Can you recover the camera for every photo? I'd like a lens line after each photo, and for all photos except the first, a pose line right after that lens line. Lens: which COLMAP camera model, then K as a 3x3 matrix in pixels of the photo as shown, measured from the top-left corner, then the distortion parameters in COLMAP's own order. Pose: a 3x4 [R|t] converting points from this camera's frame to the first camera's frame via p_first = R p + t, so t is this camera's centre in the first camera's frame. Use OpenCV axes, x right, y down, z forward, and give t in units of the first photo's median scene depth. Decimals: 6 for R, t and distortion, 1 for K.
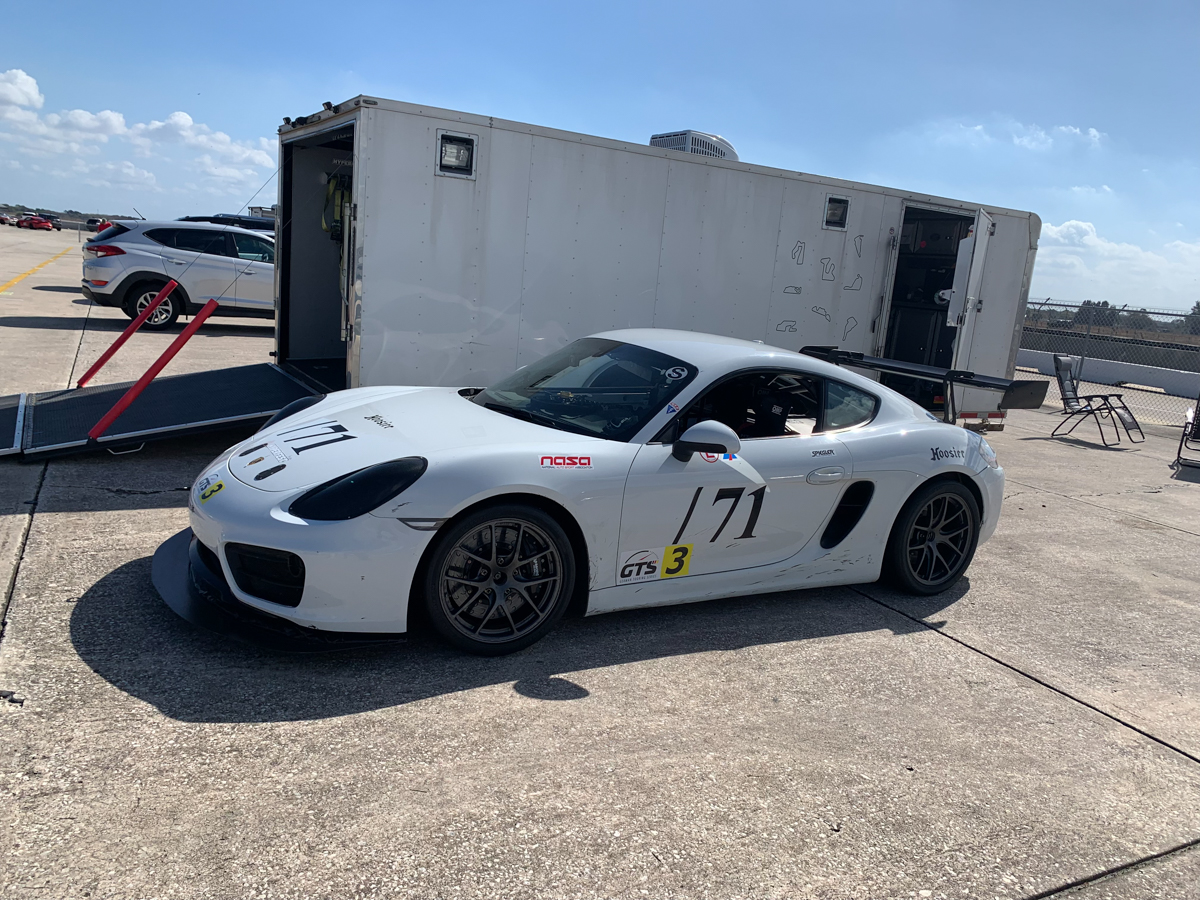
lens RADIAL K [[900.0, 0, 600.0], [0, 900.0, 450.0], [0, 0, 1]] dist [0.003988, -0.009952]
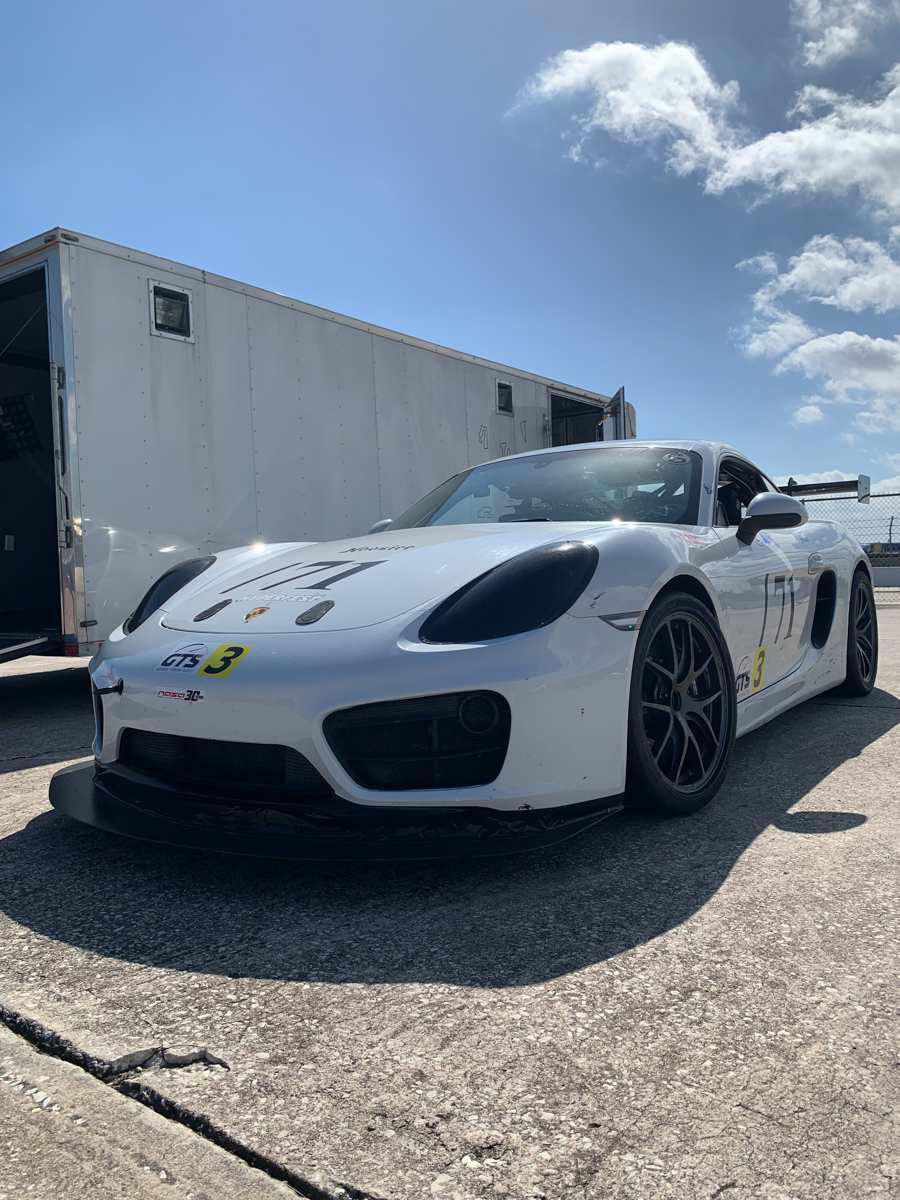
lens RADIAL K [[915.5, 0, 451.6], [0, 915.5, 566.0], [0, 0, 1]] dist [0.000731, 0.003303]
pose [[0.901512, -0.125309, 0.414214, -0.551052], [0.198307, 0.970370, -0.138046, 0.102791], [-0.384642, 0.206592, 0.899650, 0.388493]]
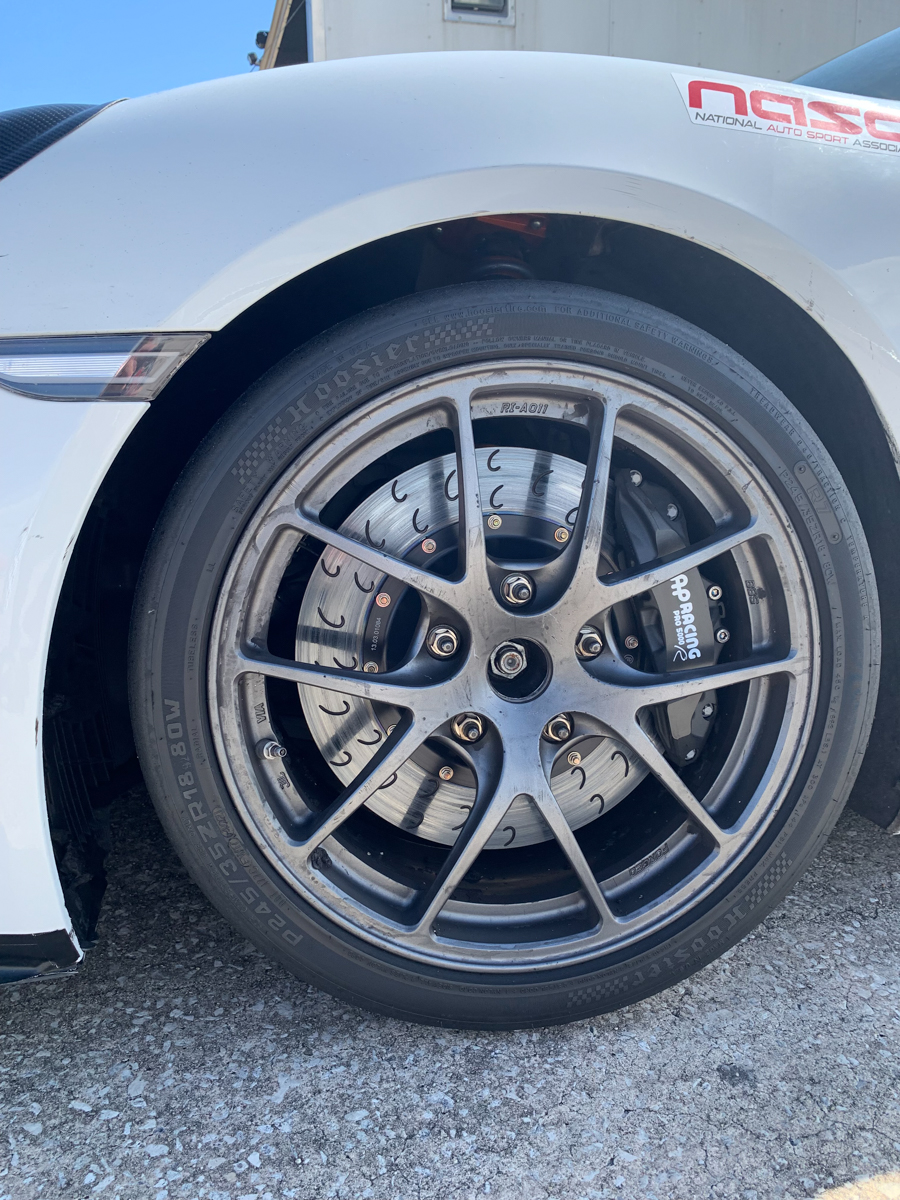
lens RADIAL K [[907.9, 0, 423.0], [0, 907.9, 598.0], [0, 0, 1]] dist [0.057291, -0.004373]
pose [[0.951759, -0.053290, -0.302183, -0.065036], [0.052587, 0.998561, -0.010465, 0.125065], [0.302306, -0.005931, 0.953192, 0.774975]]
